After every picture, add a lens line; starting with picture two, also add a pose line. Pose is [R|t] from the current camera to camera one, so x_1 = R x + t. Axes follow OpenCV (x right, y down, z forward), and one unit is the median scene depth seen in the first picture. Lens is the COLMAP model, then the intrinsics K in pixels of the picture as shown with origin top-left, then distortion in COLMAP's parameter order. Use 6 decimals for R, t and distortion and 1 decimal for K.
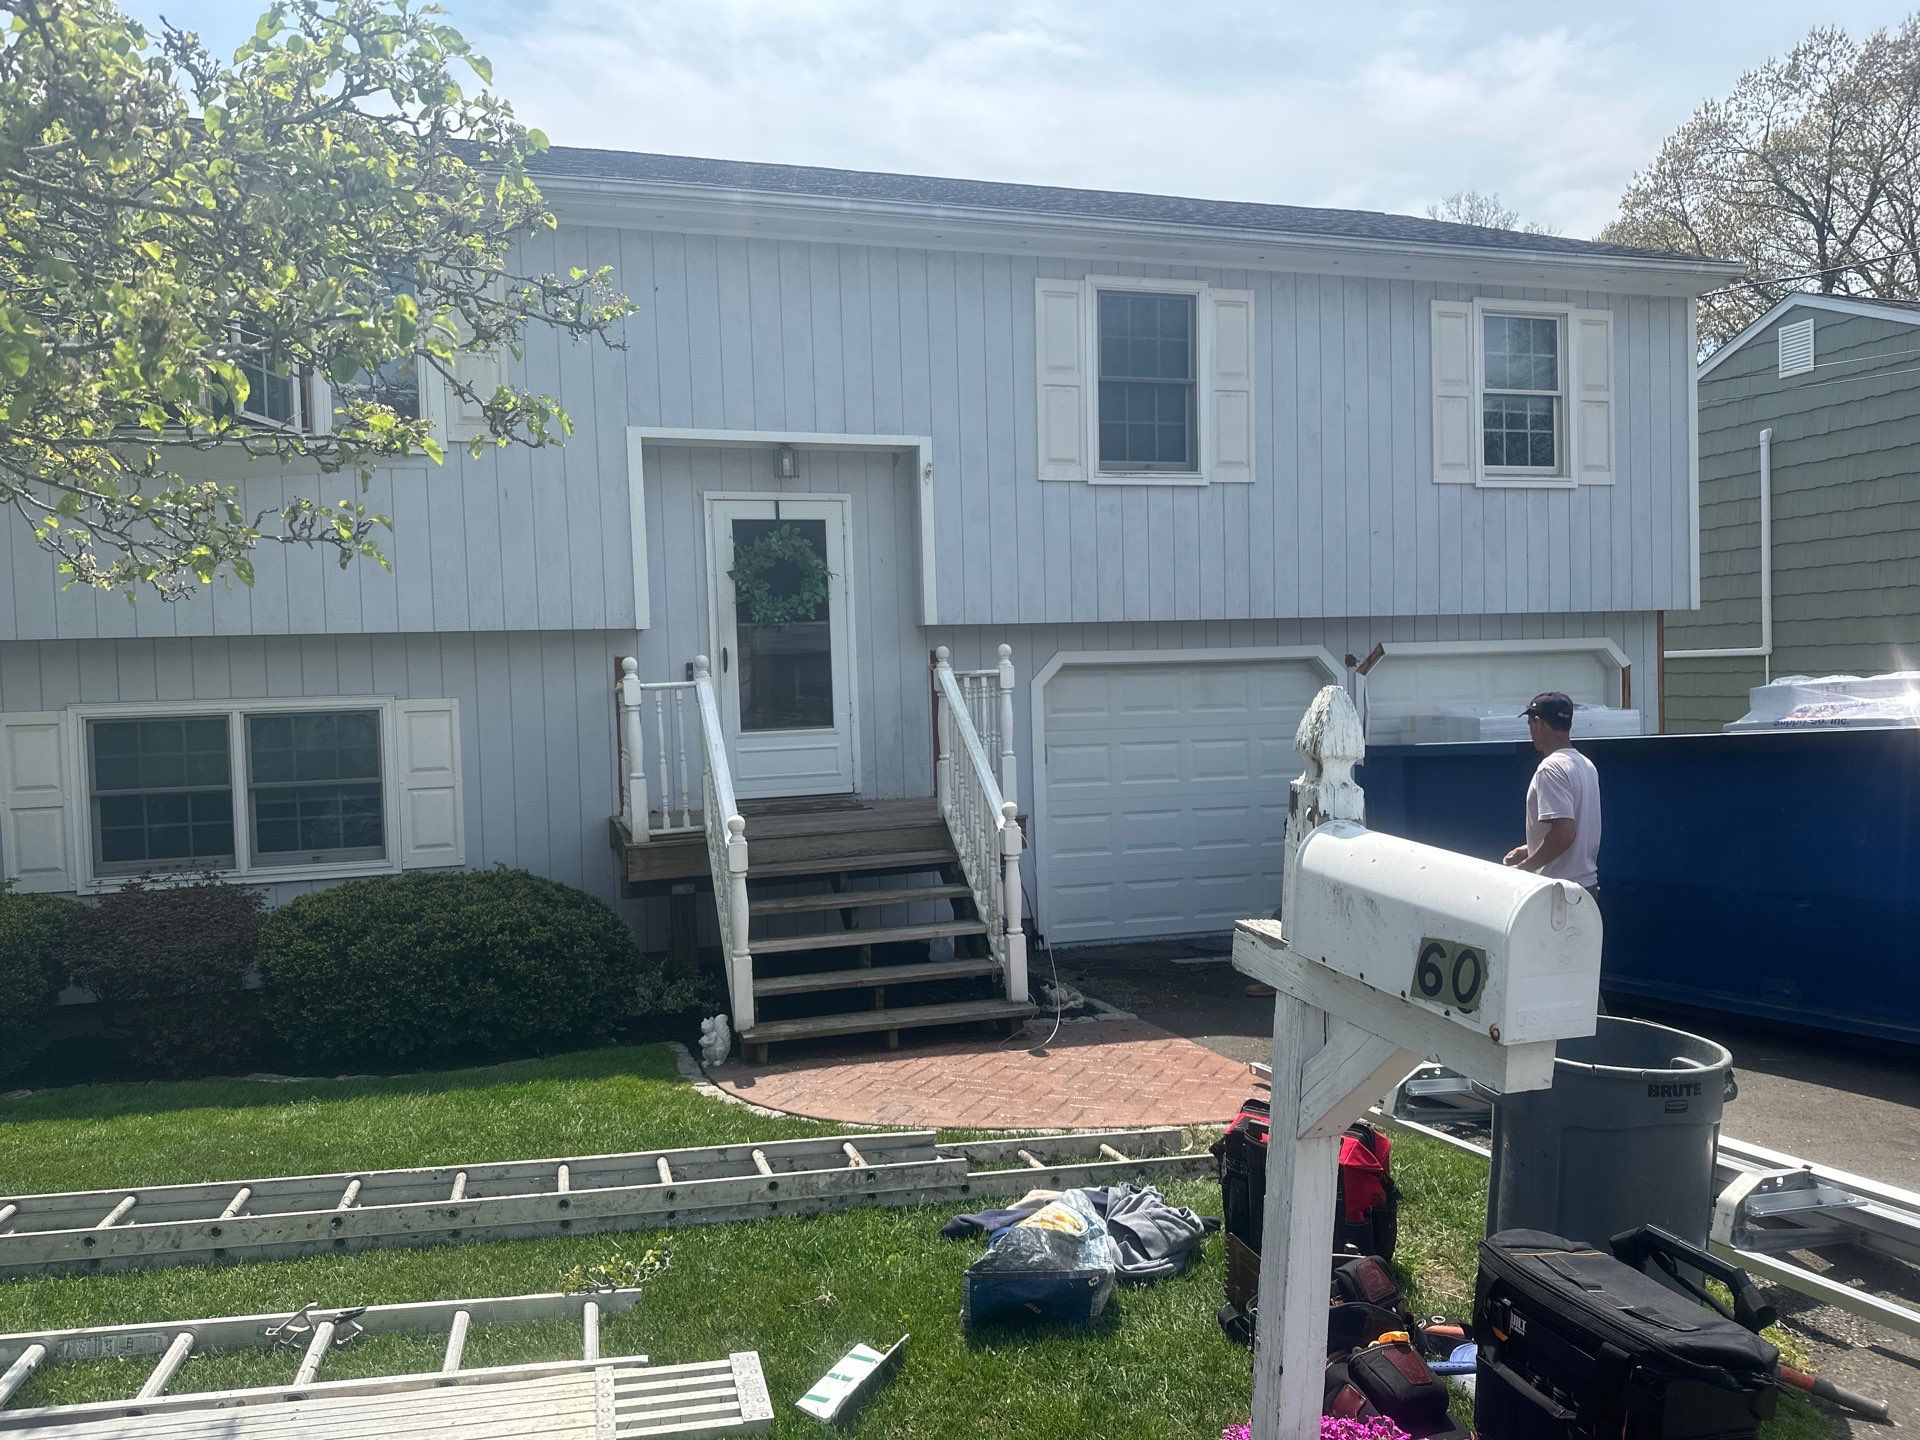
lens RADIAL K [[1345.3, 0, 962.0], [0, 1345.3, 724.1], [0, 0, 1]] dist [0.089707, -0.123532]
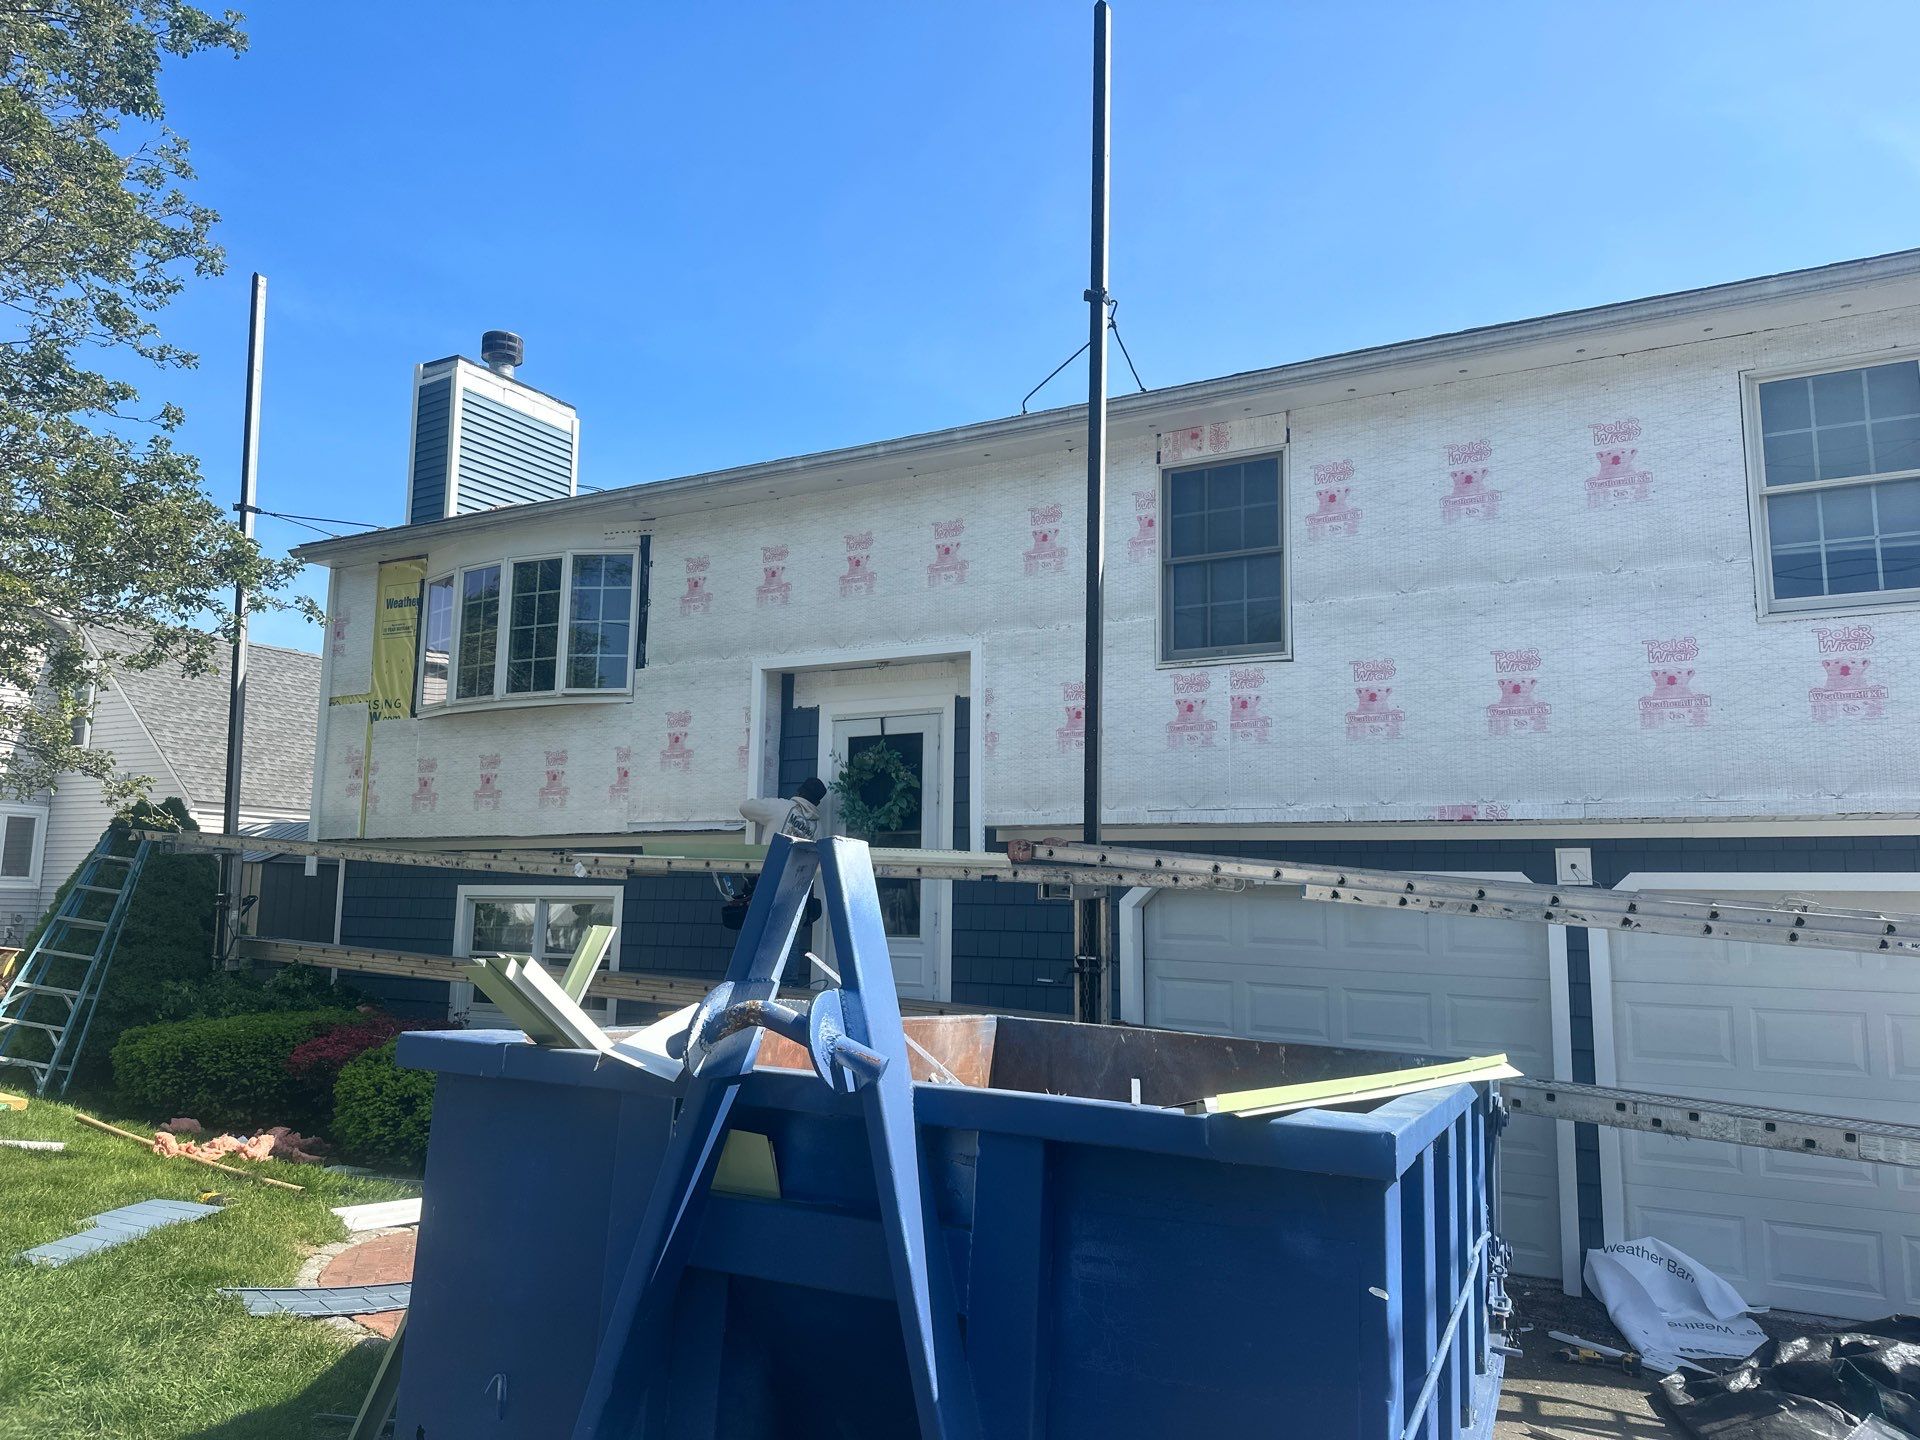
lens RADIAL K [[1319.3, 0, 950.0], [0, 1319.3, 719.3], [0, 0, 1]] dist [0.119974, -0.203743]
pose [[0.697960, -0.056910, -0.713871, 0.633052], [-0.057094, 0.989242, -0.134684, -0.027955], [0.713857, 0.134762, 0.687203, 0.325346]]
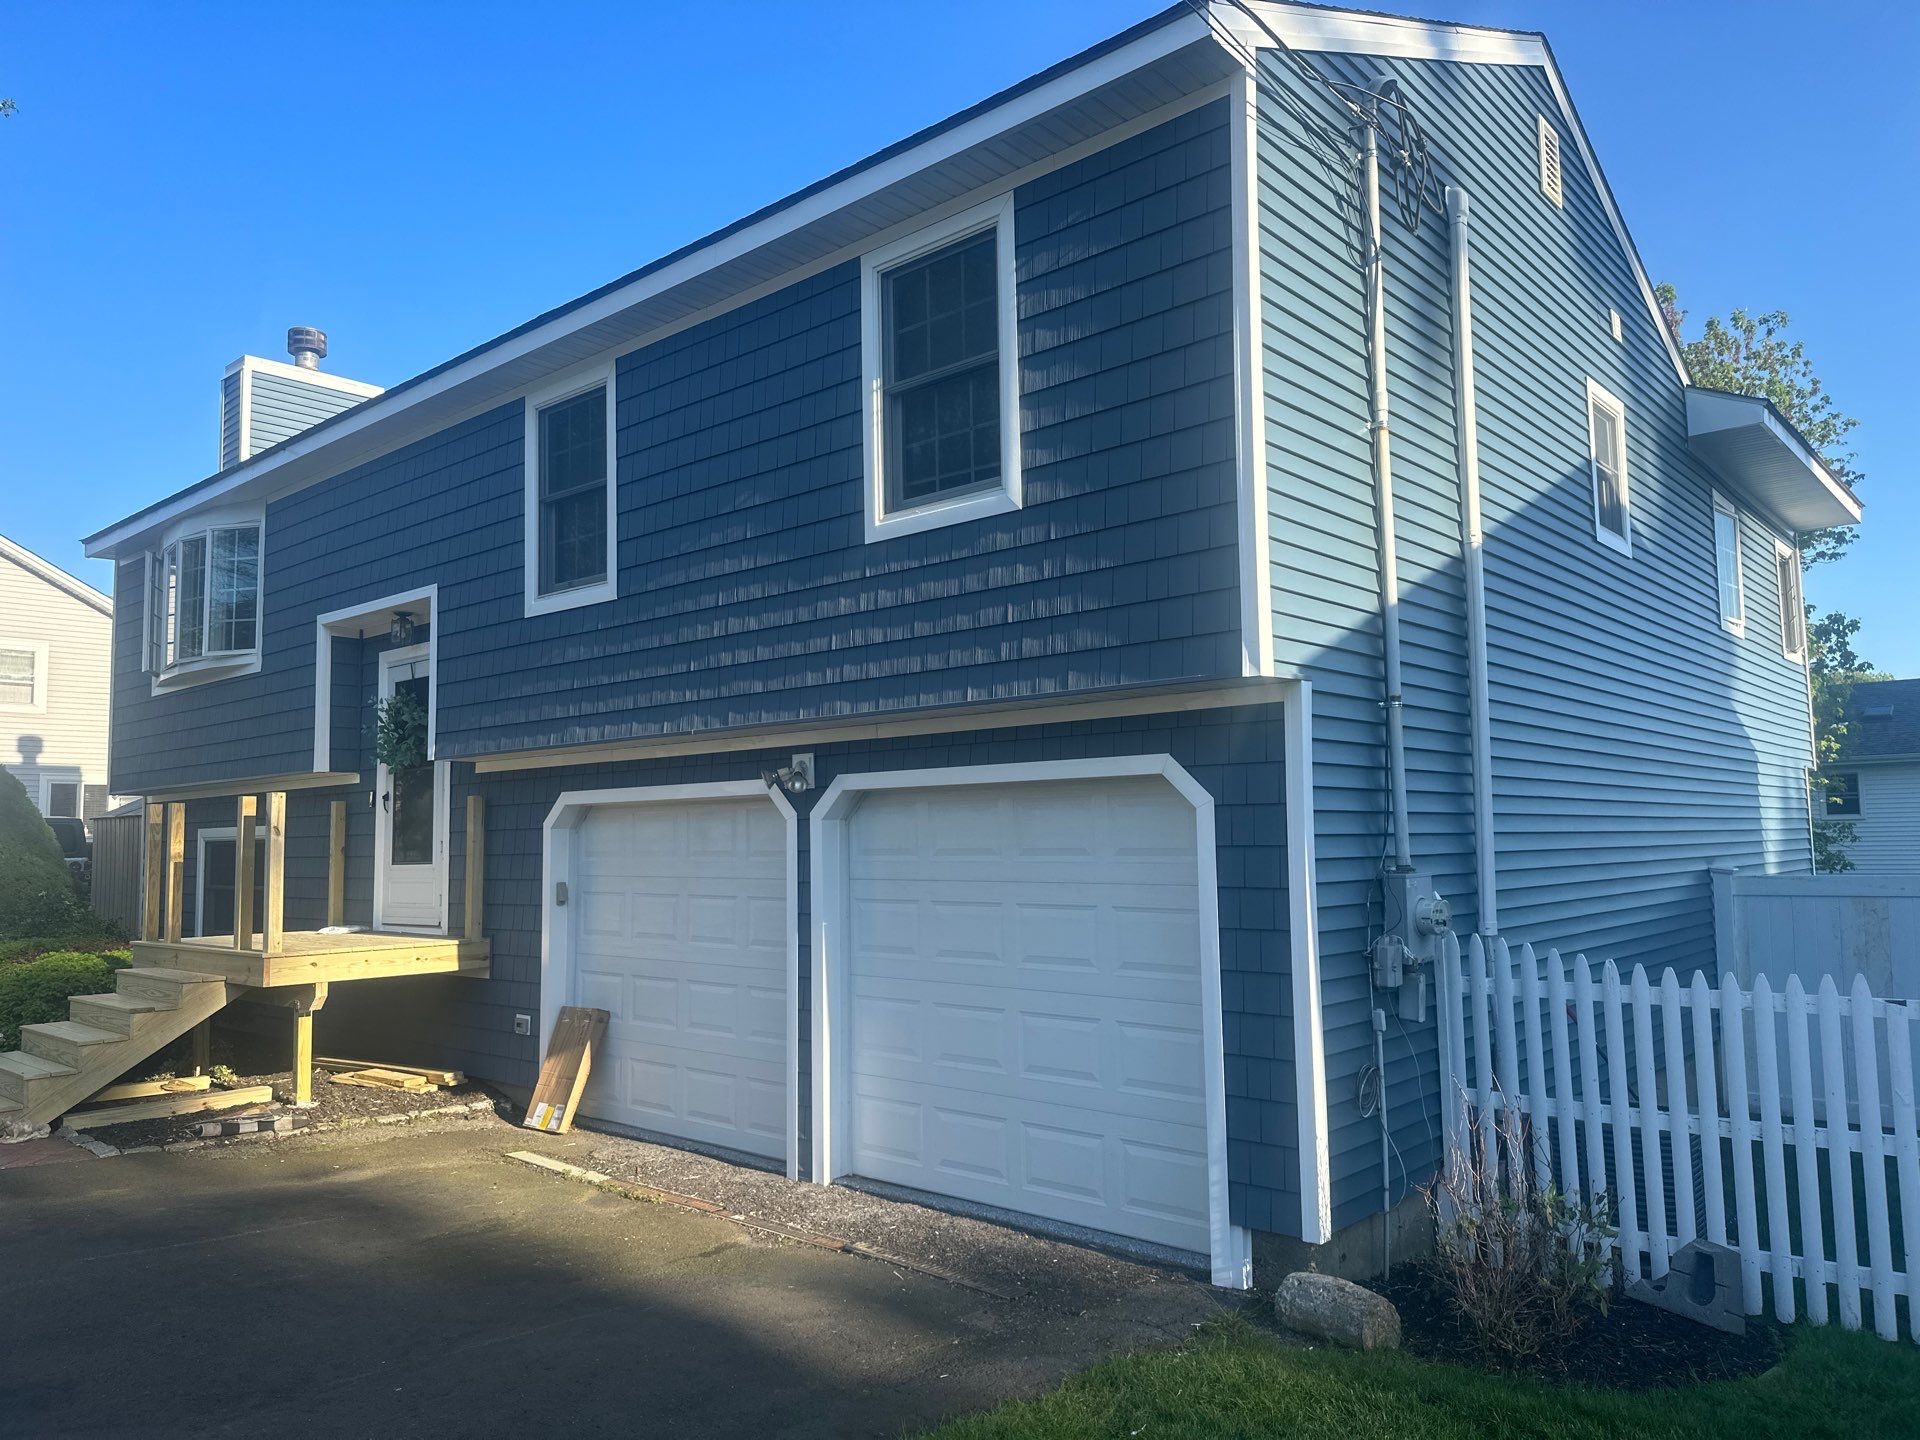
lens RADIAL K [[1351.1, 0, 961.7], [0, 1351.1, 724.4], [0, 0, 1]] dist [0.089194, -0.127769]
pose [[0.528384, -0.052130, -0.847404, 1.072326], [-0.026144, 0.996641, -0.077612, -0.036405], [0.848603, 0.063164, 0.525246, 0.784120]]
